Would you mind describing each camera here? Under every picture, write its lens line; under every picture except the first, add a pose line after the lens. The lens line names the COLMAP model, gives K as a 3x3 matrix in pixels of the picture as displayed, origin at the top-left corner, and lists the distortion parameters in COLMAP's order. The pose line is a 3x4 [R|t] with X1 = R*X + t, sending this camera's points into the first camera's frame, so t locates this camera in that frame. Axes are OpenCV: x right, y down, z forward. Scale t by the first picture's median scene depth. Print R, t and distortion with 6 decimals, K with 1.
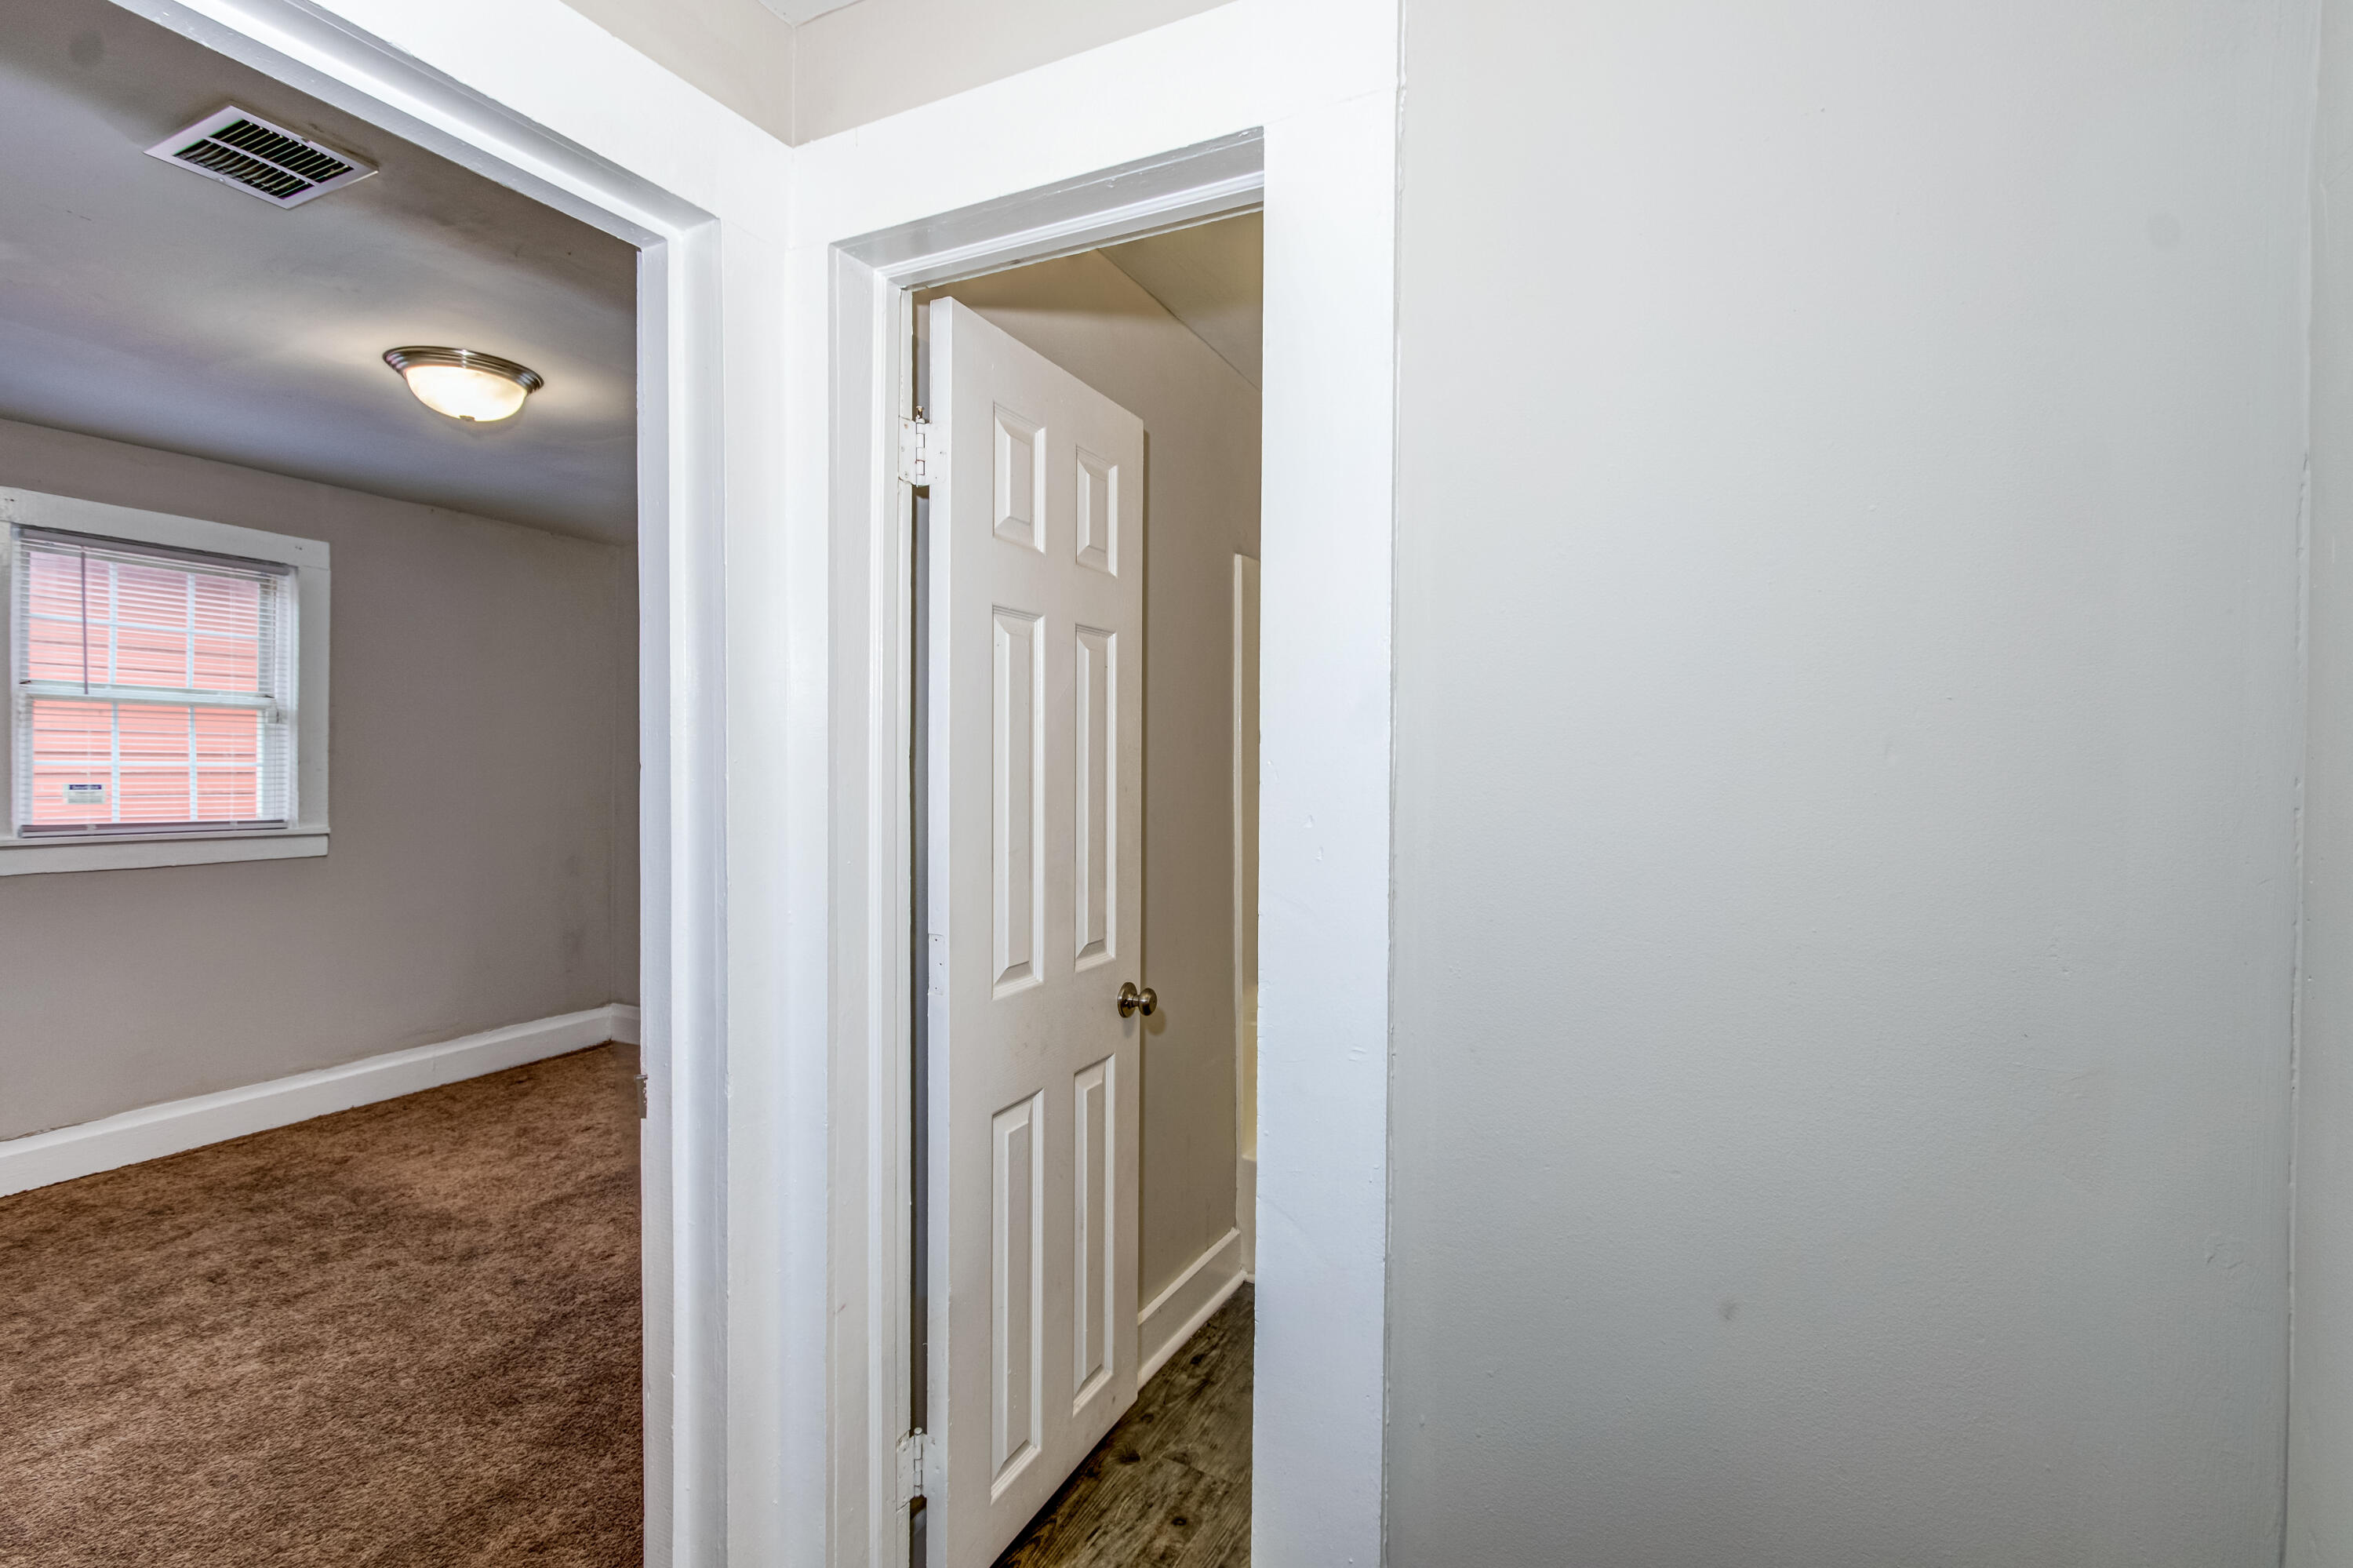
lens RADIAL K [[1074.8, 0, 1178.8], [0, 1074.8, 782.0], [0, 0, 1]] dist [-0.002781, 0.004609]
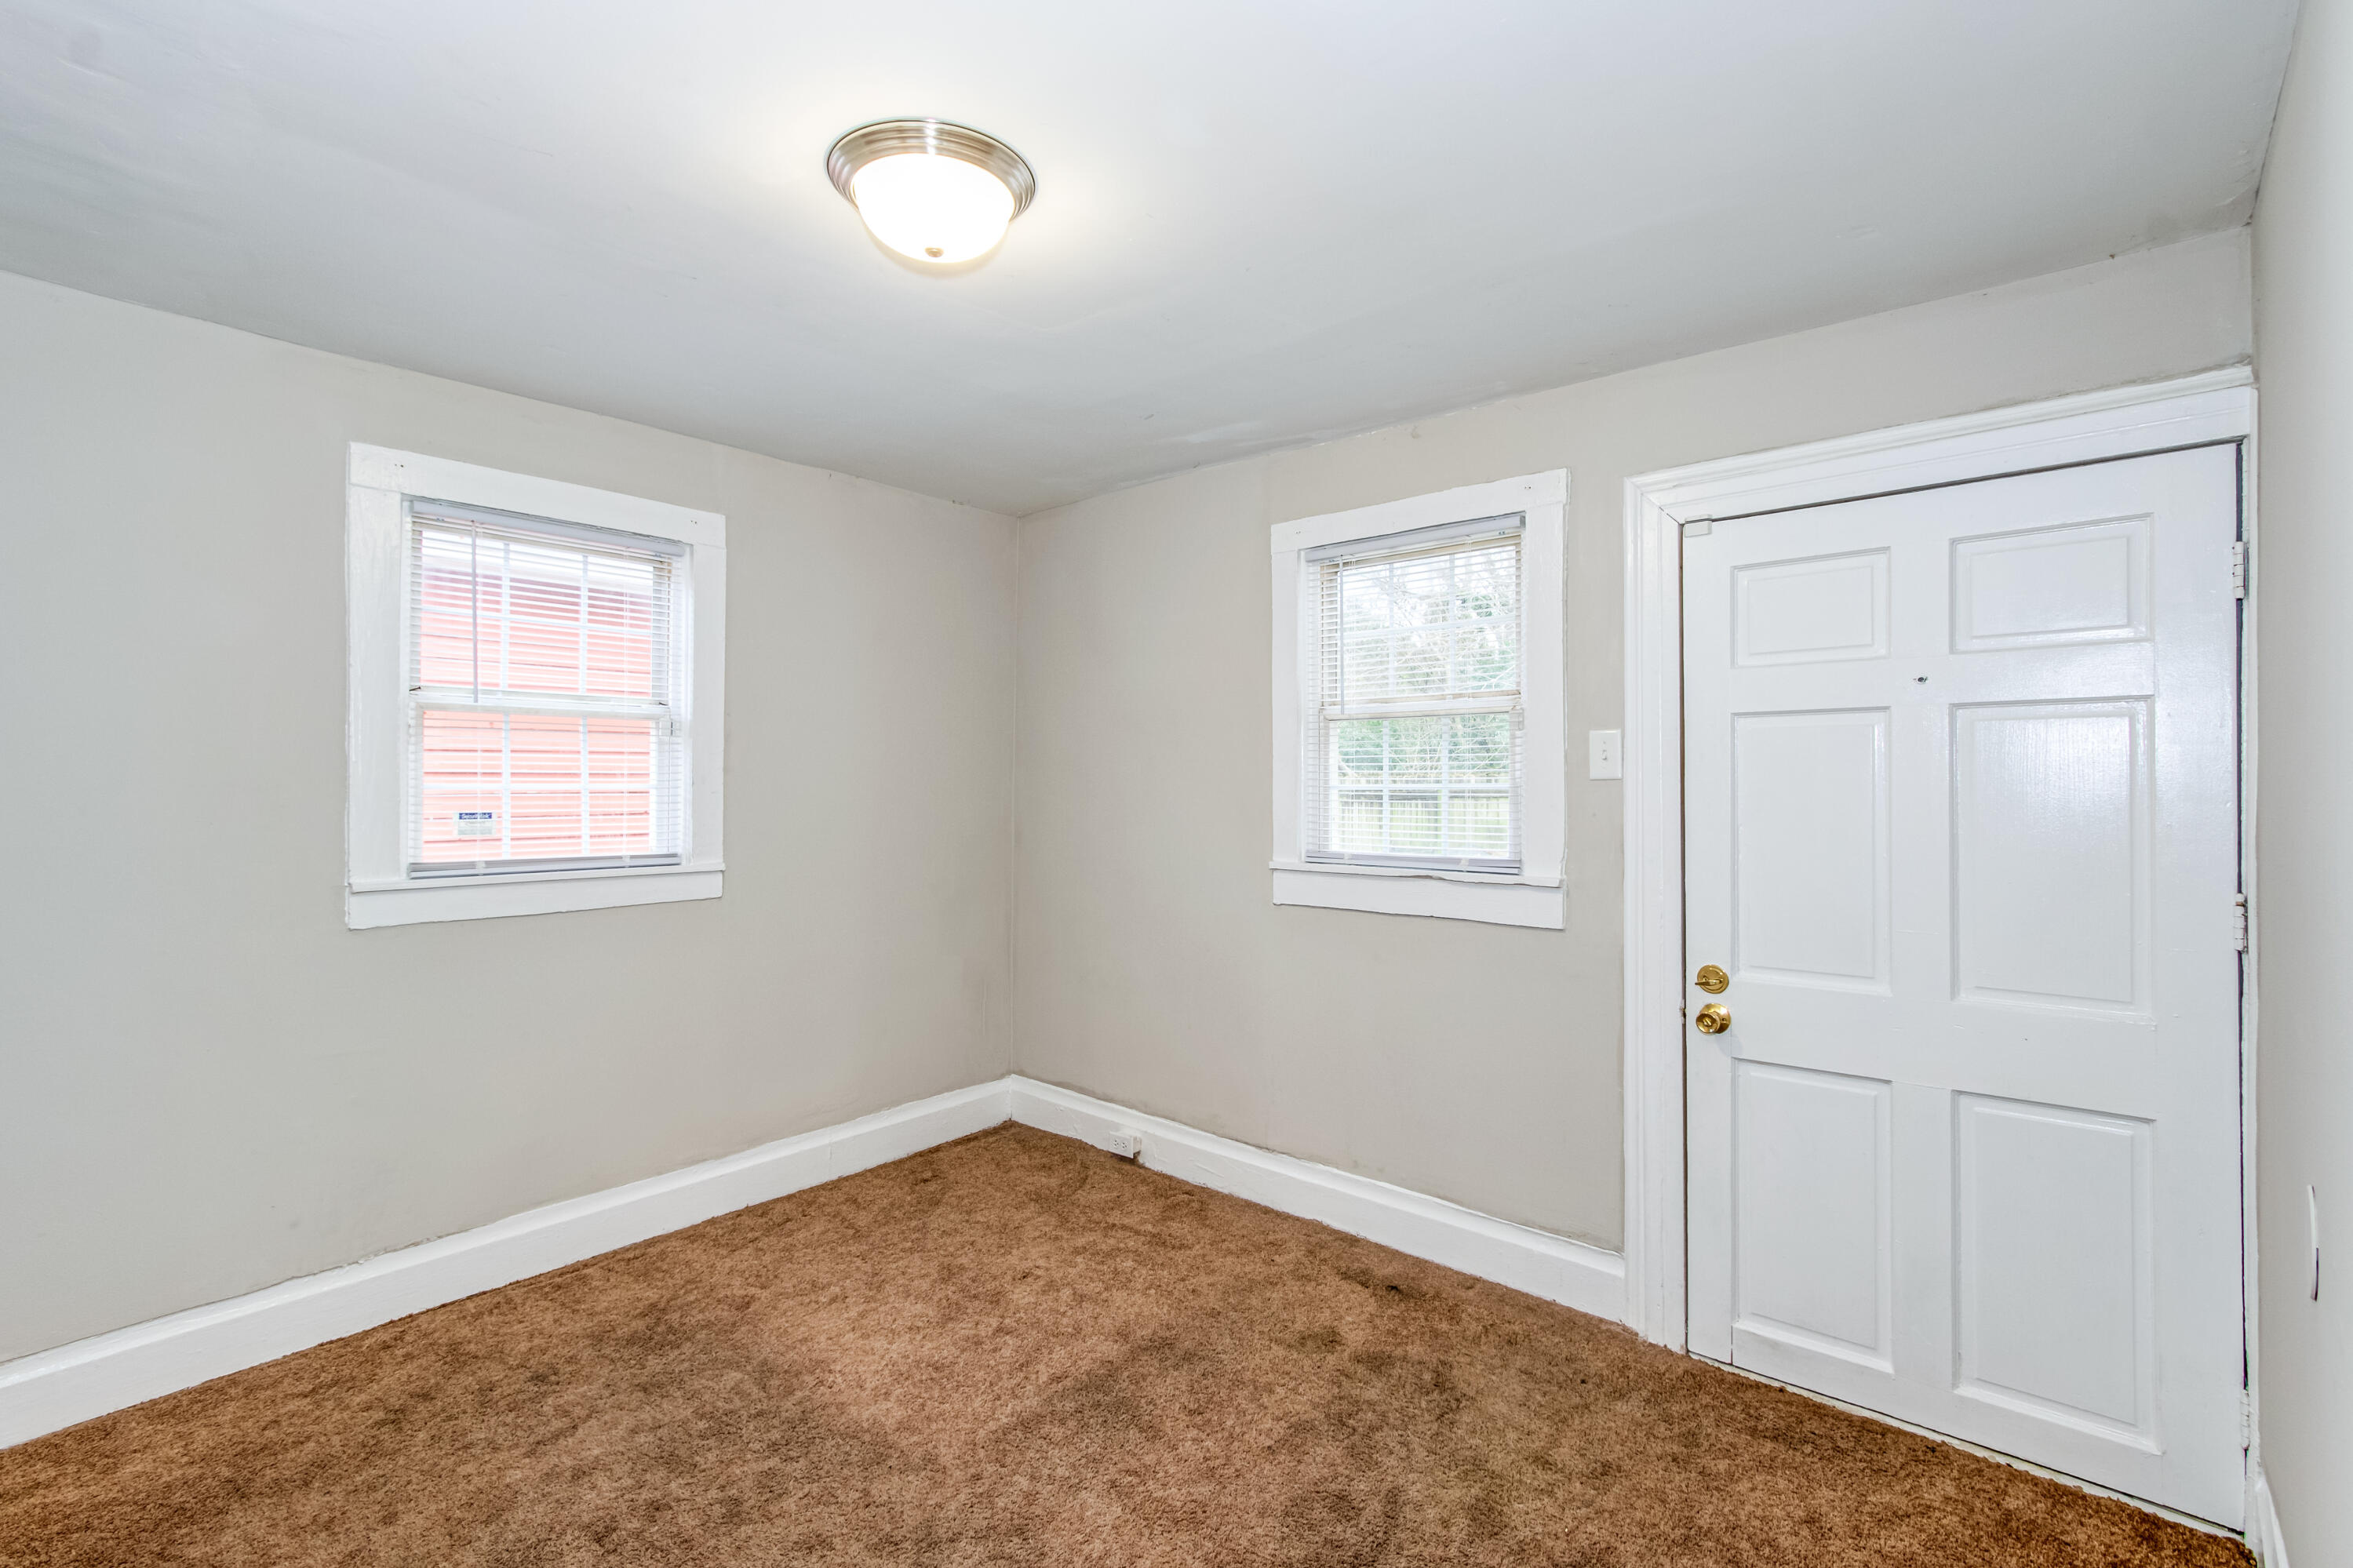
lens RADIAL K [[1074.6, 0, 1171.2], [0, 1074.6, 780.7], [0, 0, 1]] dist [-0.002781, 0.004609]
pose [[0.968921, -0.005068, -0.247317, -0.286402], [0.002039, 0.999920, -0.012501, -0.010242], [0.247360, 0.011609, 0.968854, 0.323322]]
